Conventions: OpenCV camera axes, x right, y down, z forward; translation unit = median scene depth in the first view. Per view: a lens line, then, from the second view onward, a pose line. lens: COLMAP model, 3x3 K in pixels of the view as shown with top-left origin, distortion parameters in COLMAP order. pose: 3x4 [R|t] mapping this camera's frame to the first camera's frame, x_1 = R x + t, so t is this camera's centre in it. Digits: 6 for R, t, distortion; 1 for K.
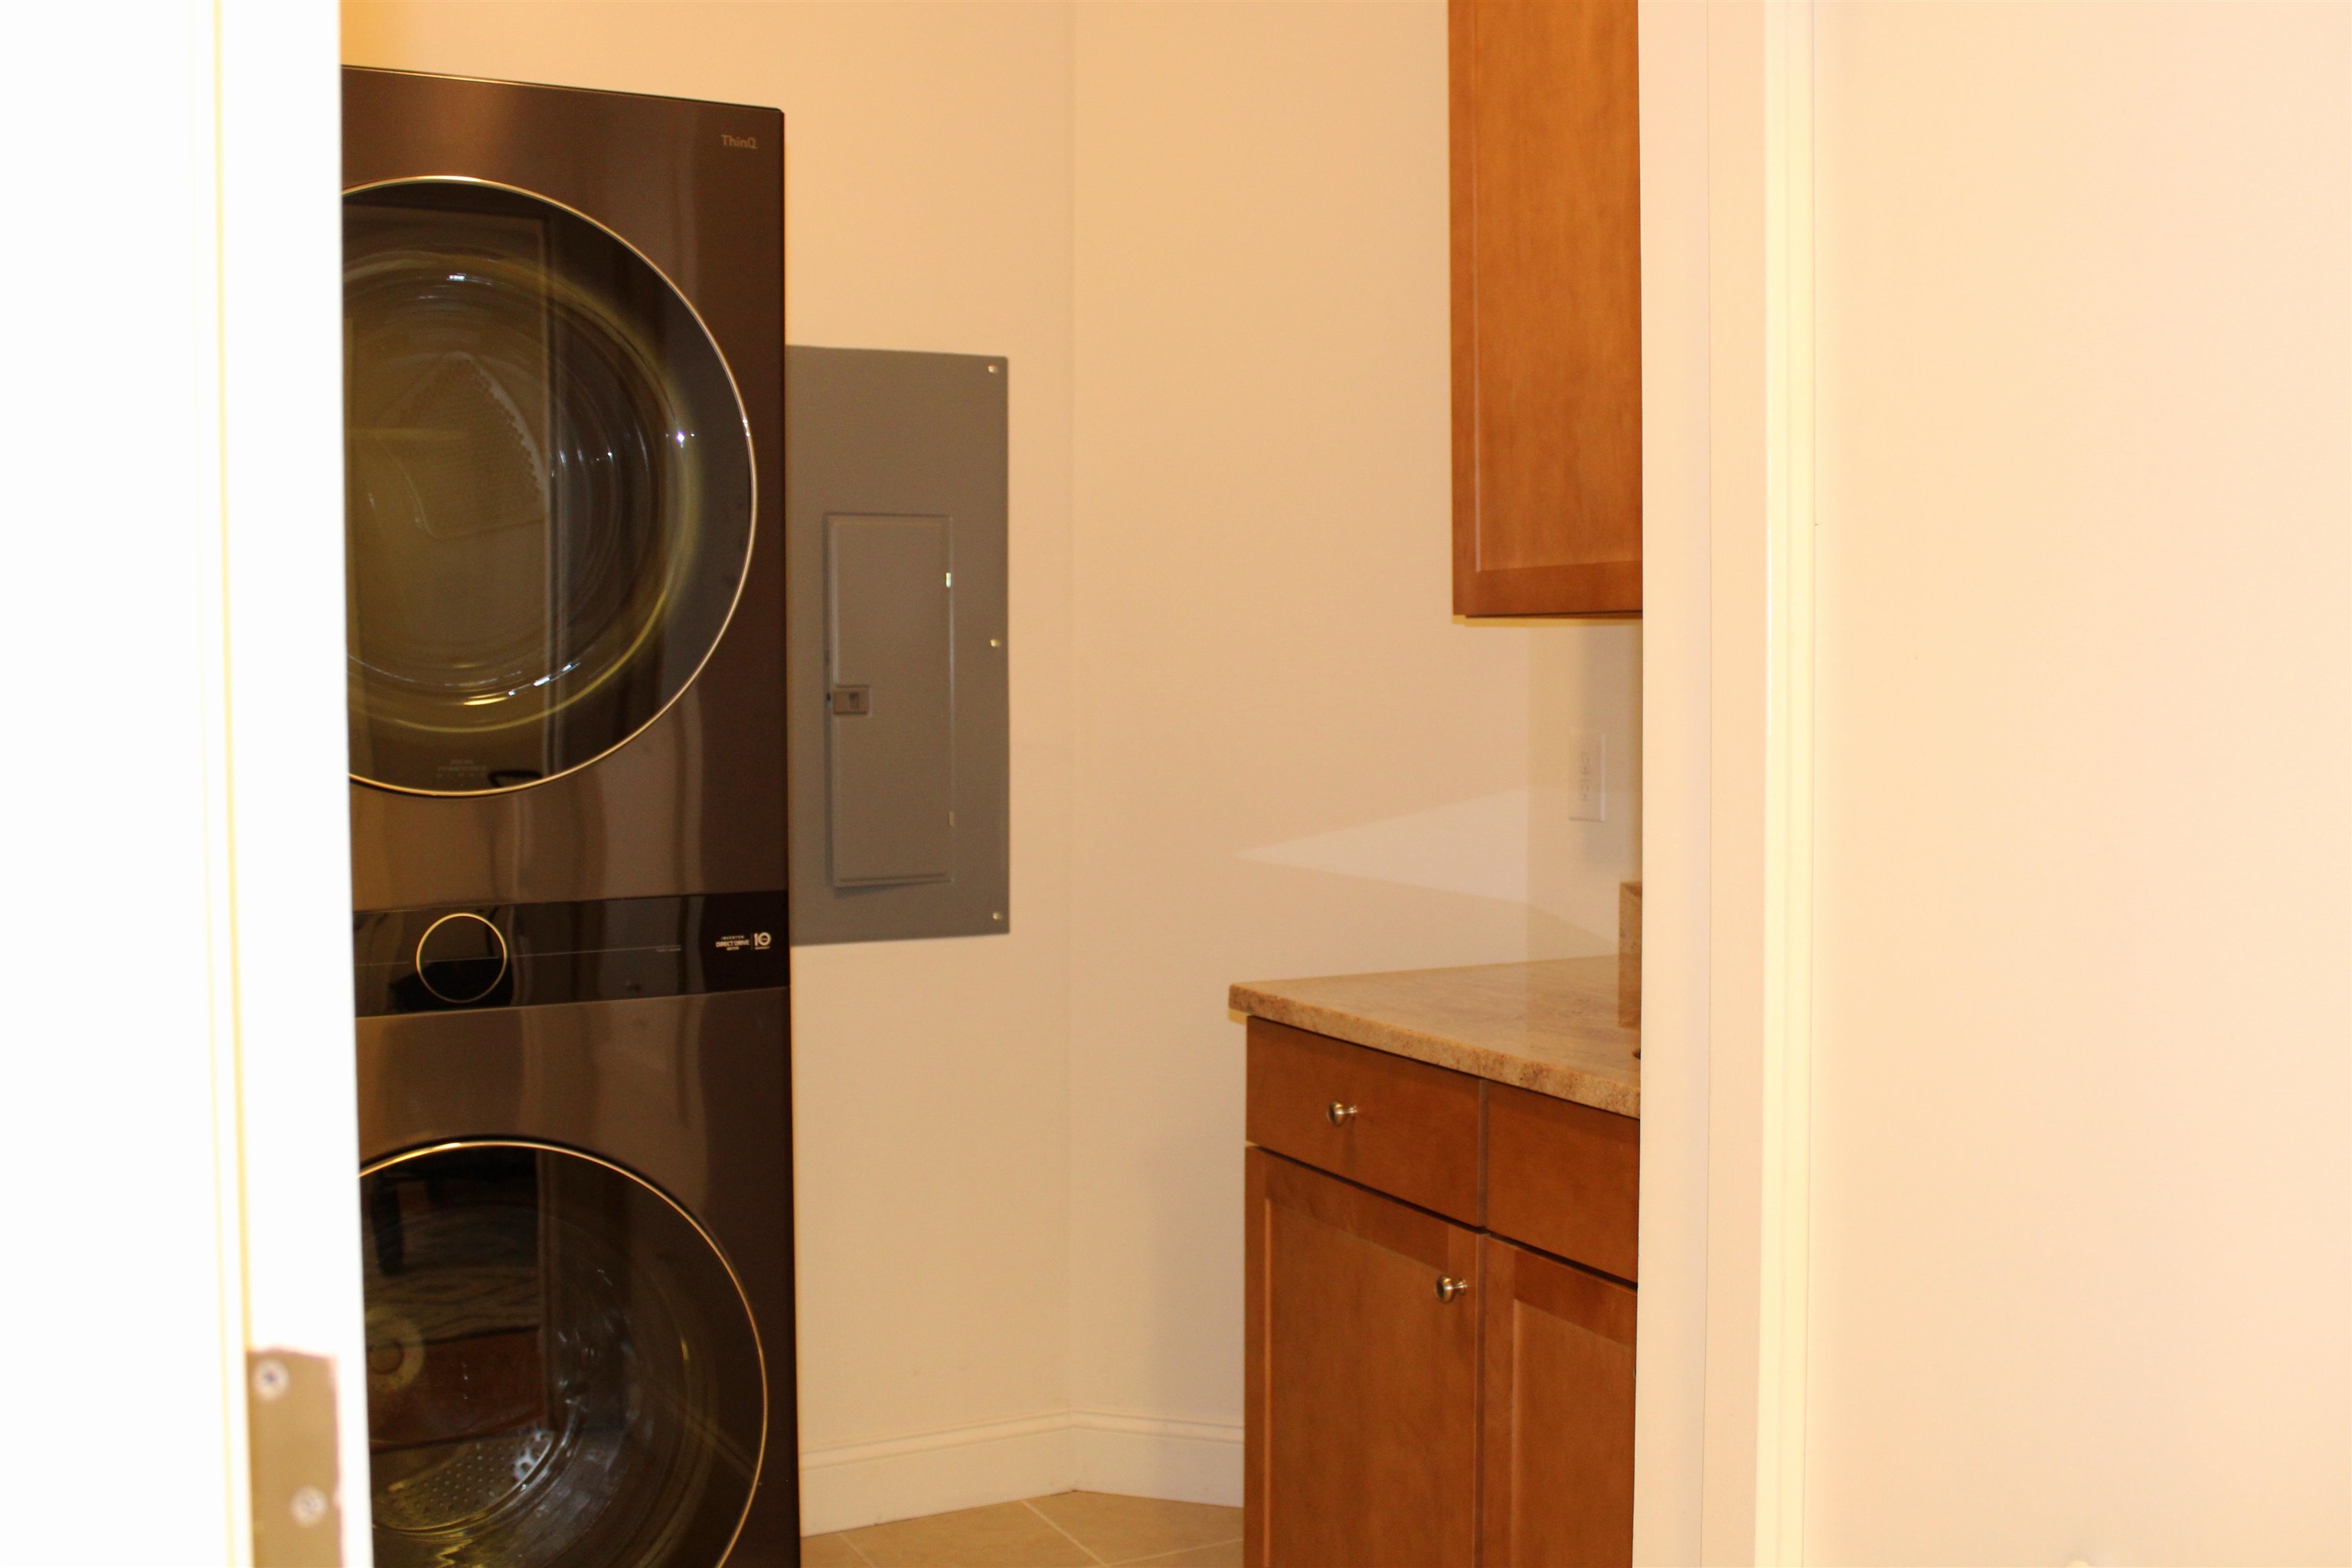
lens RADIAL K [[2446.8, 0, 1176.0], [0, 2446.8, 784.0], [0, 0, 1]] dist [-0.081450, 0.000424]
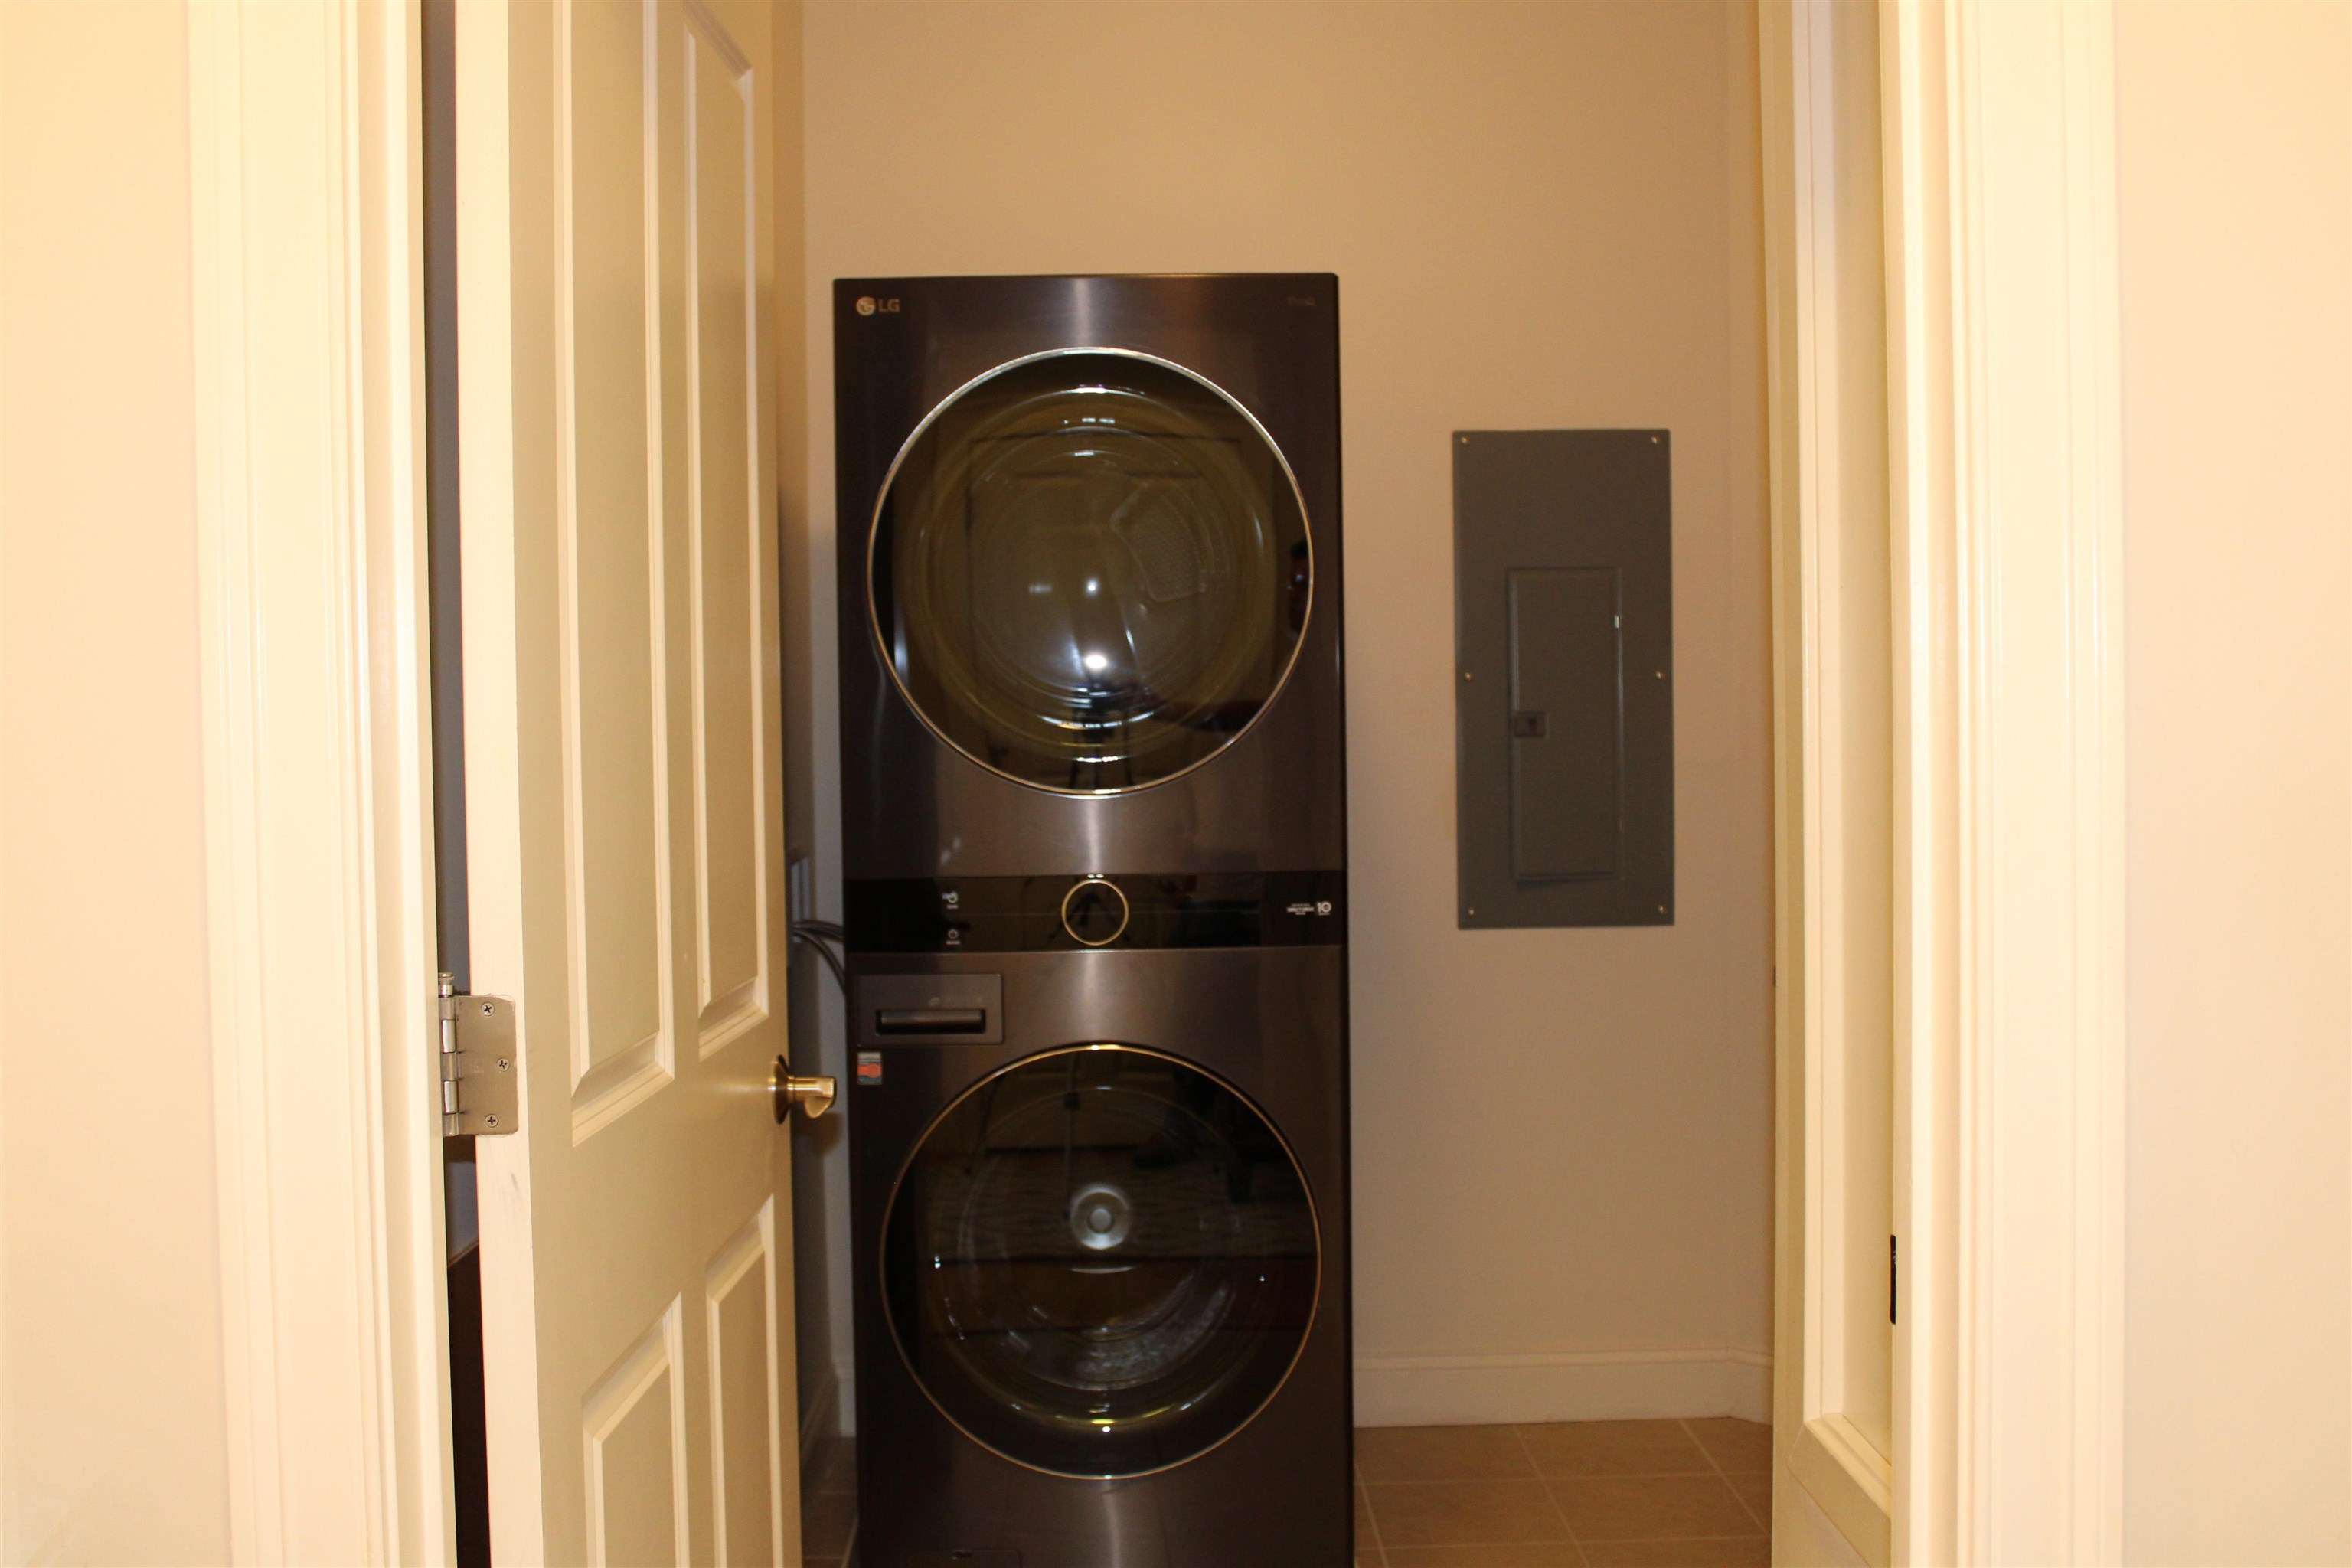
lens RADIAL K [[2446.8, 0, 1176.0], [0, 2446.8, 784.0], [0, 0, 1]] dist [-0.081450, 0.000424]
pose [[0.905242, 0.005885, -0.424855, 0.218075], [-0.010328, 0.999913, -0.008155, 0.006326], [0.424770, 0.011770, 0.905225, -0.152753]]
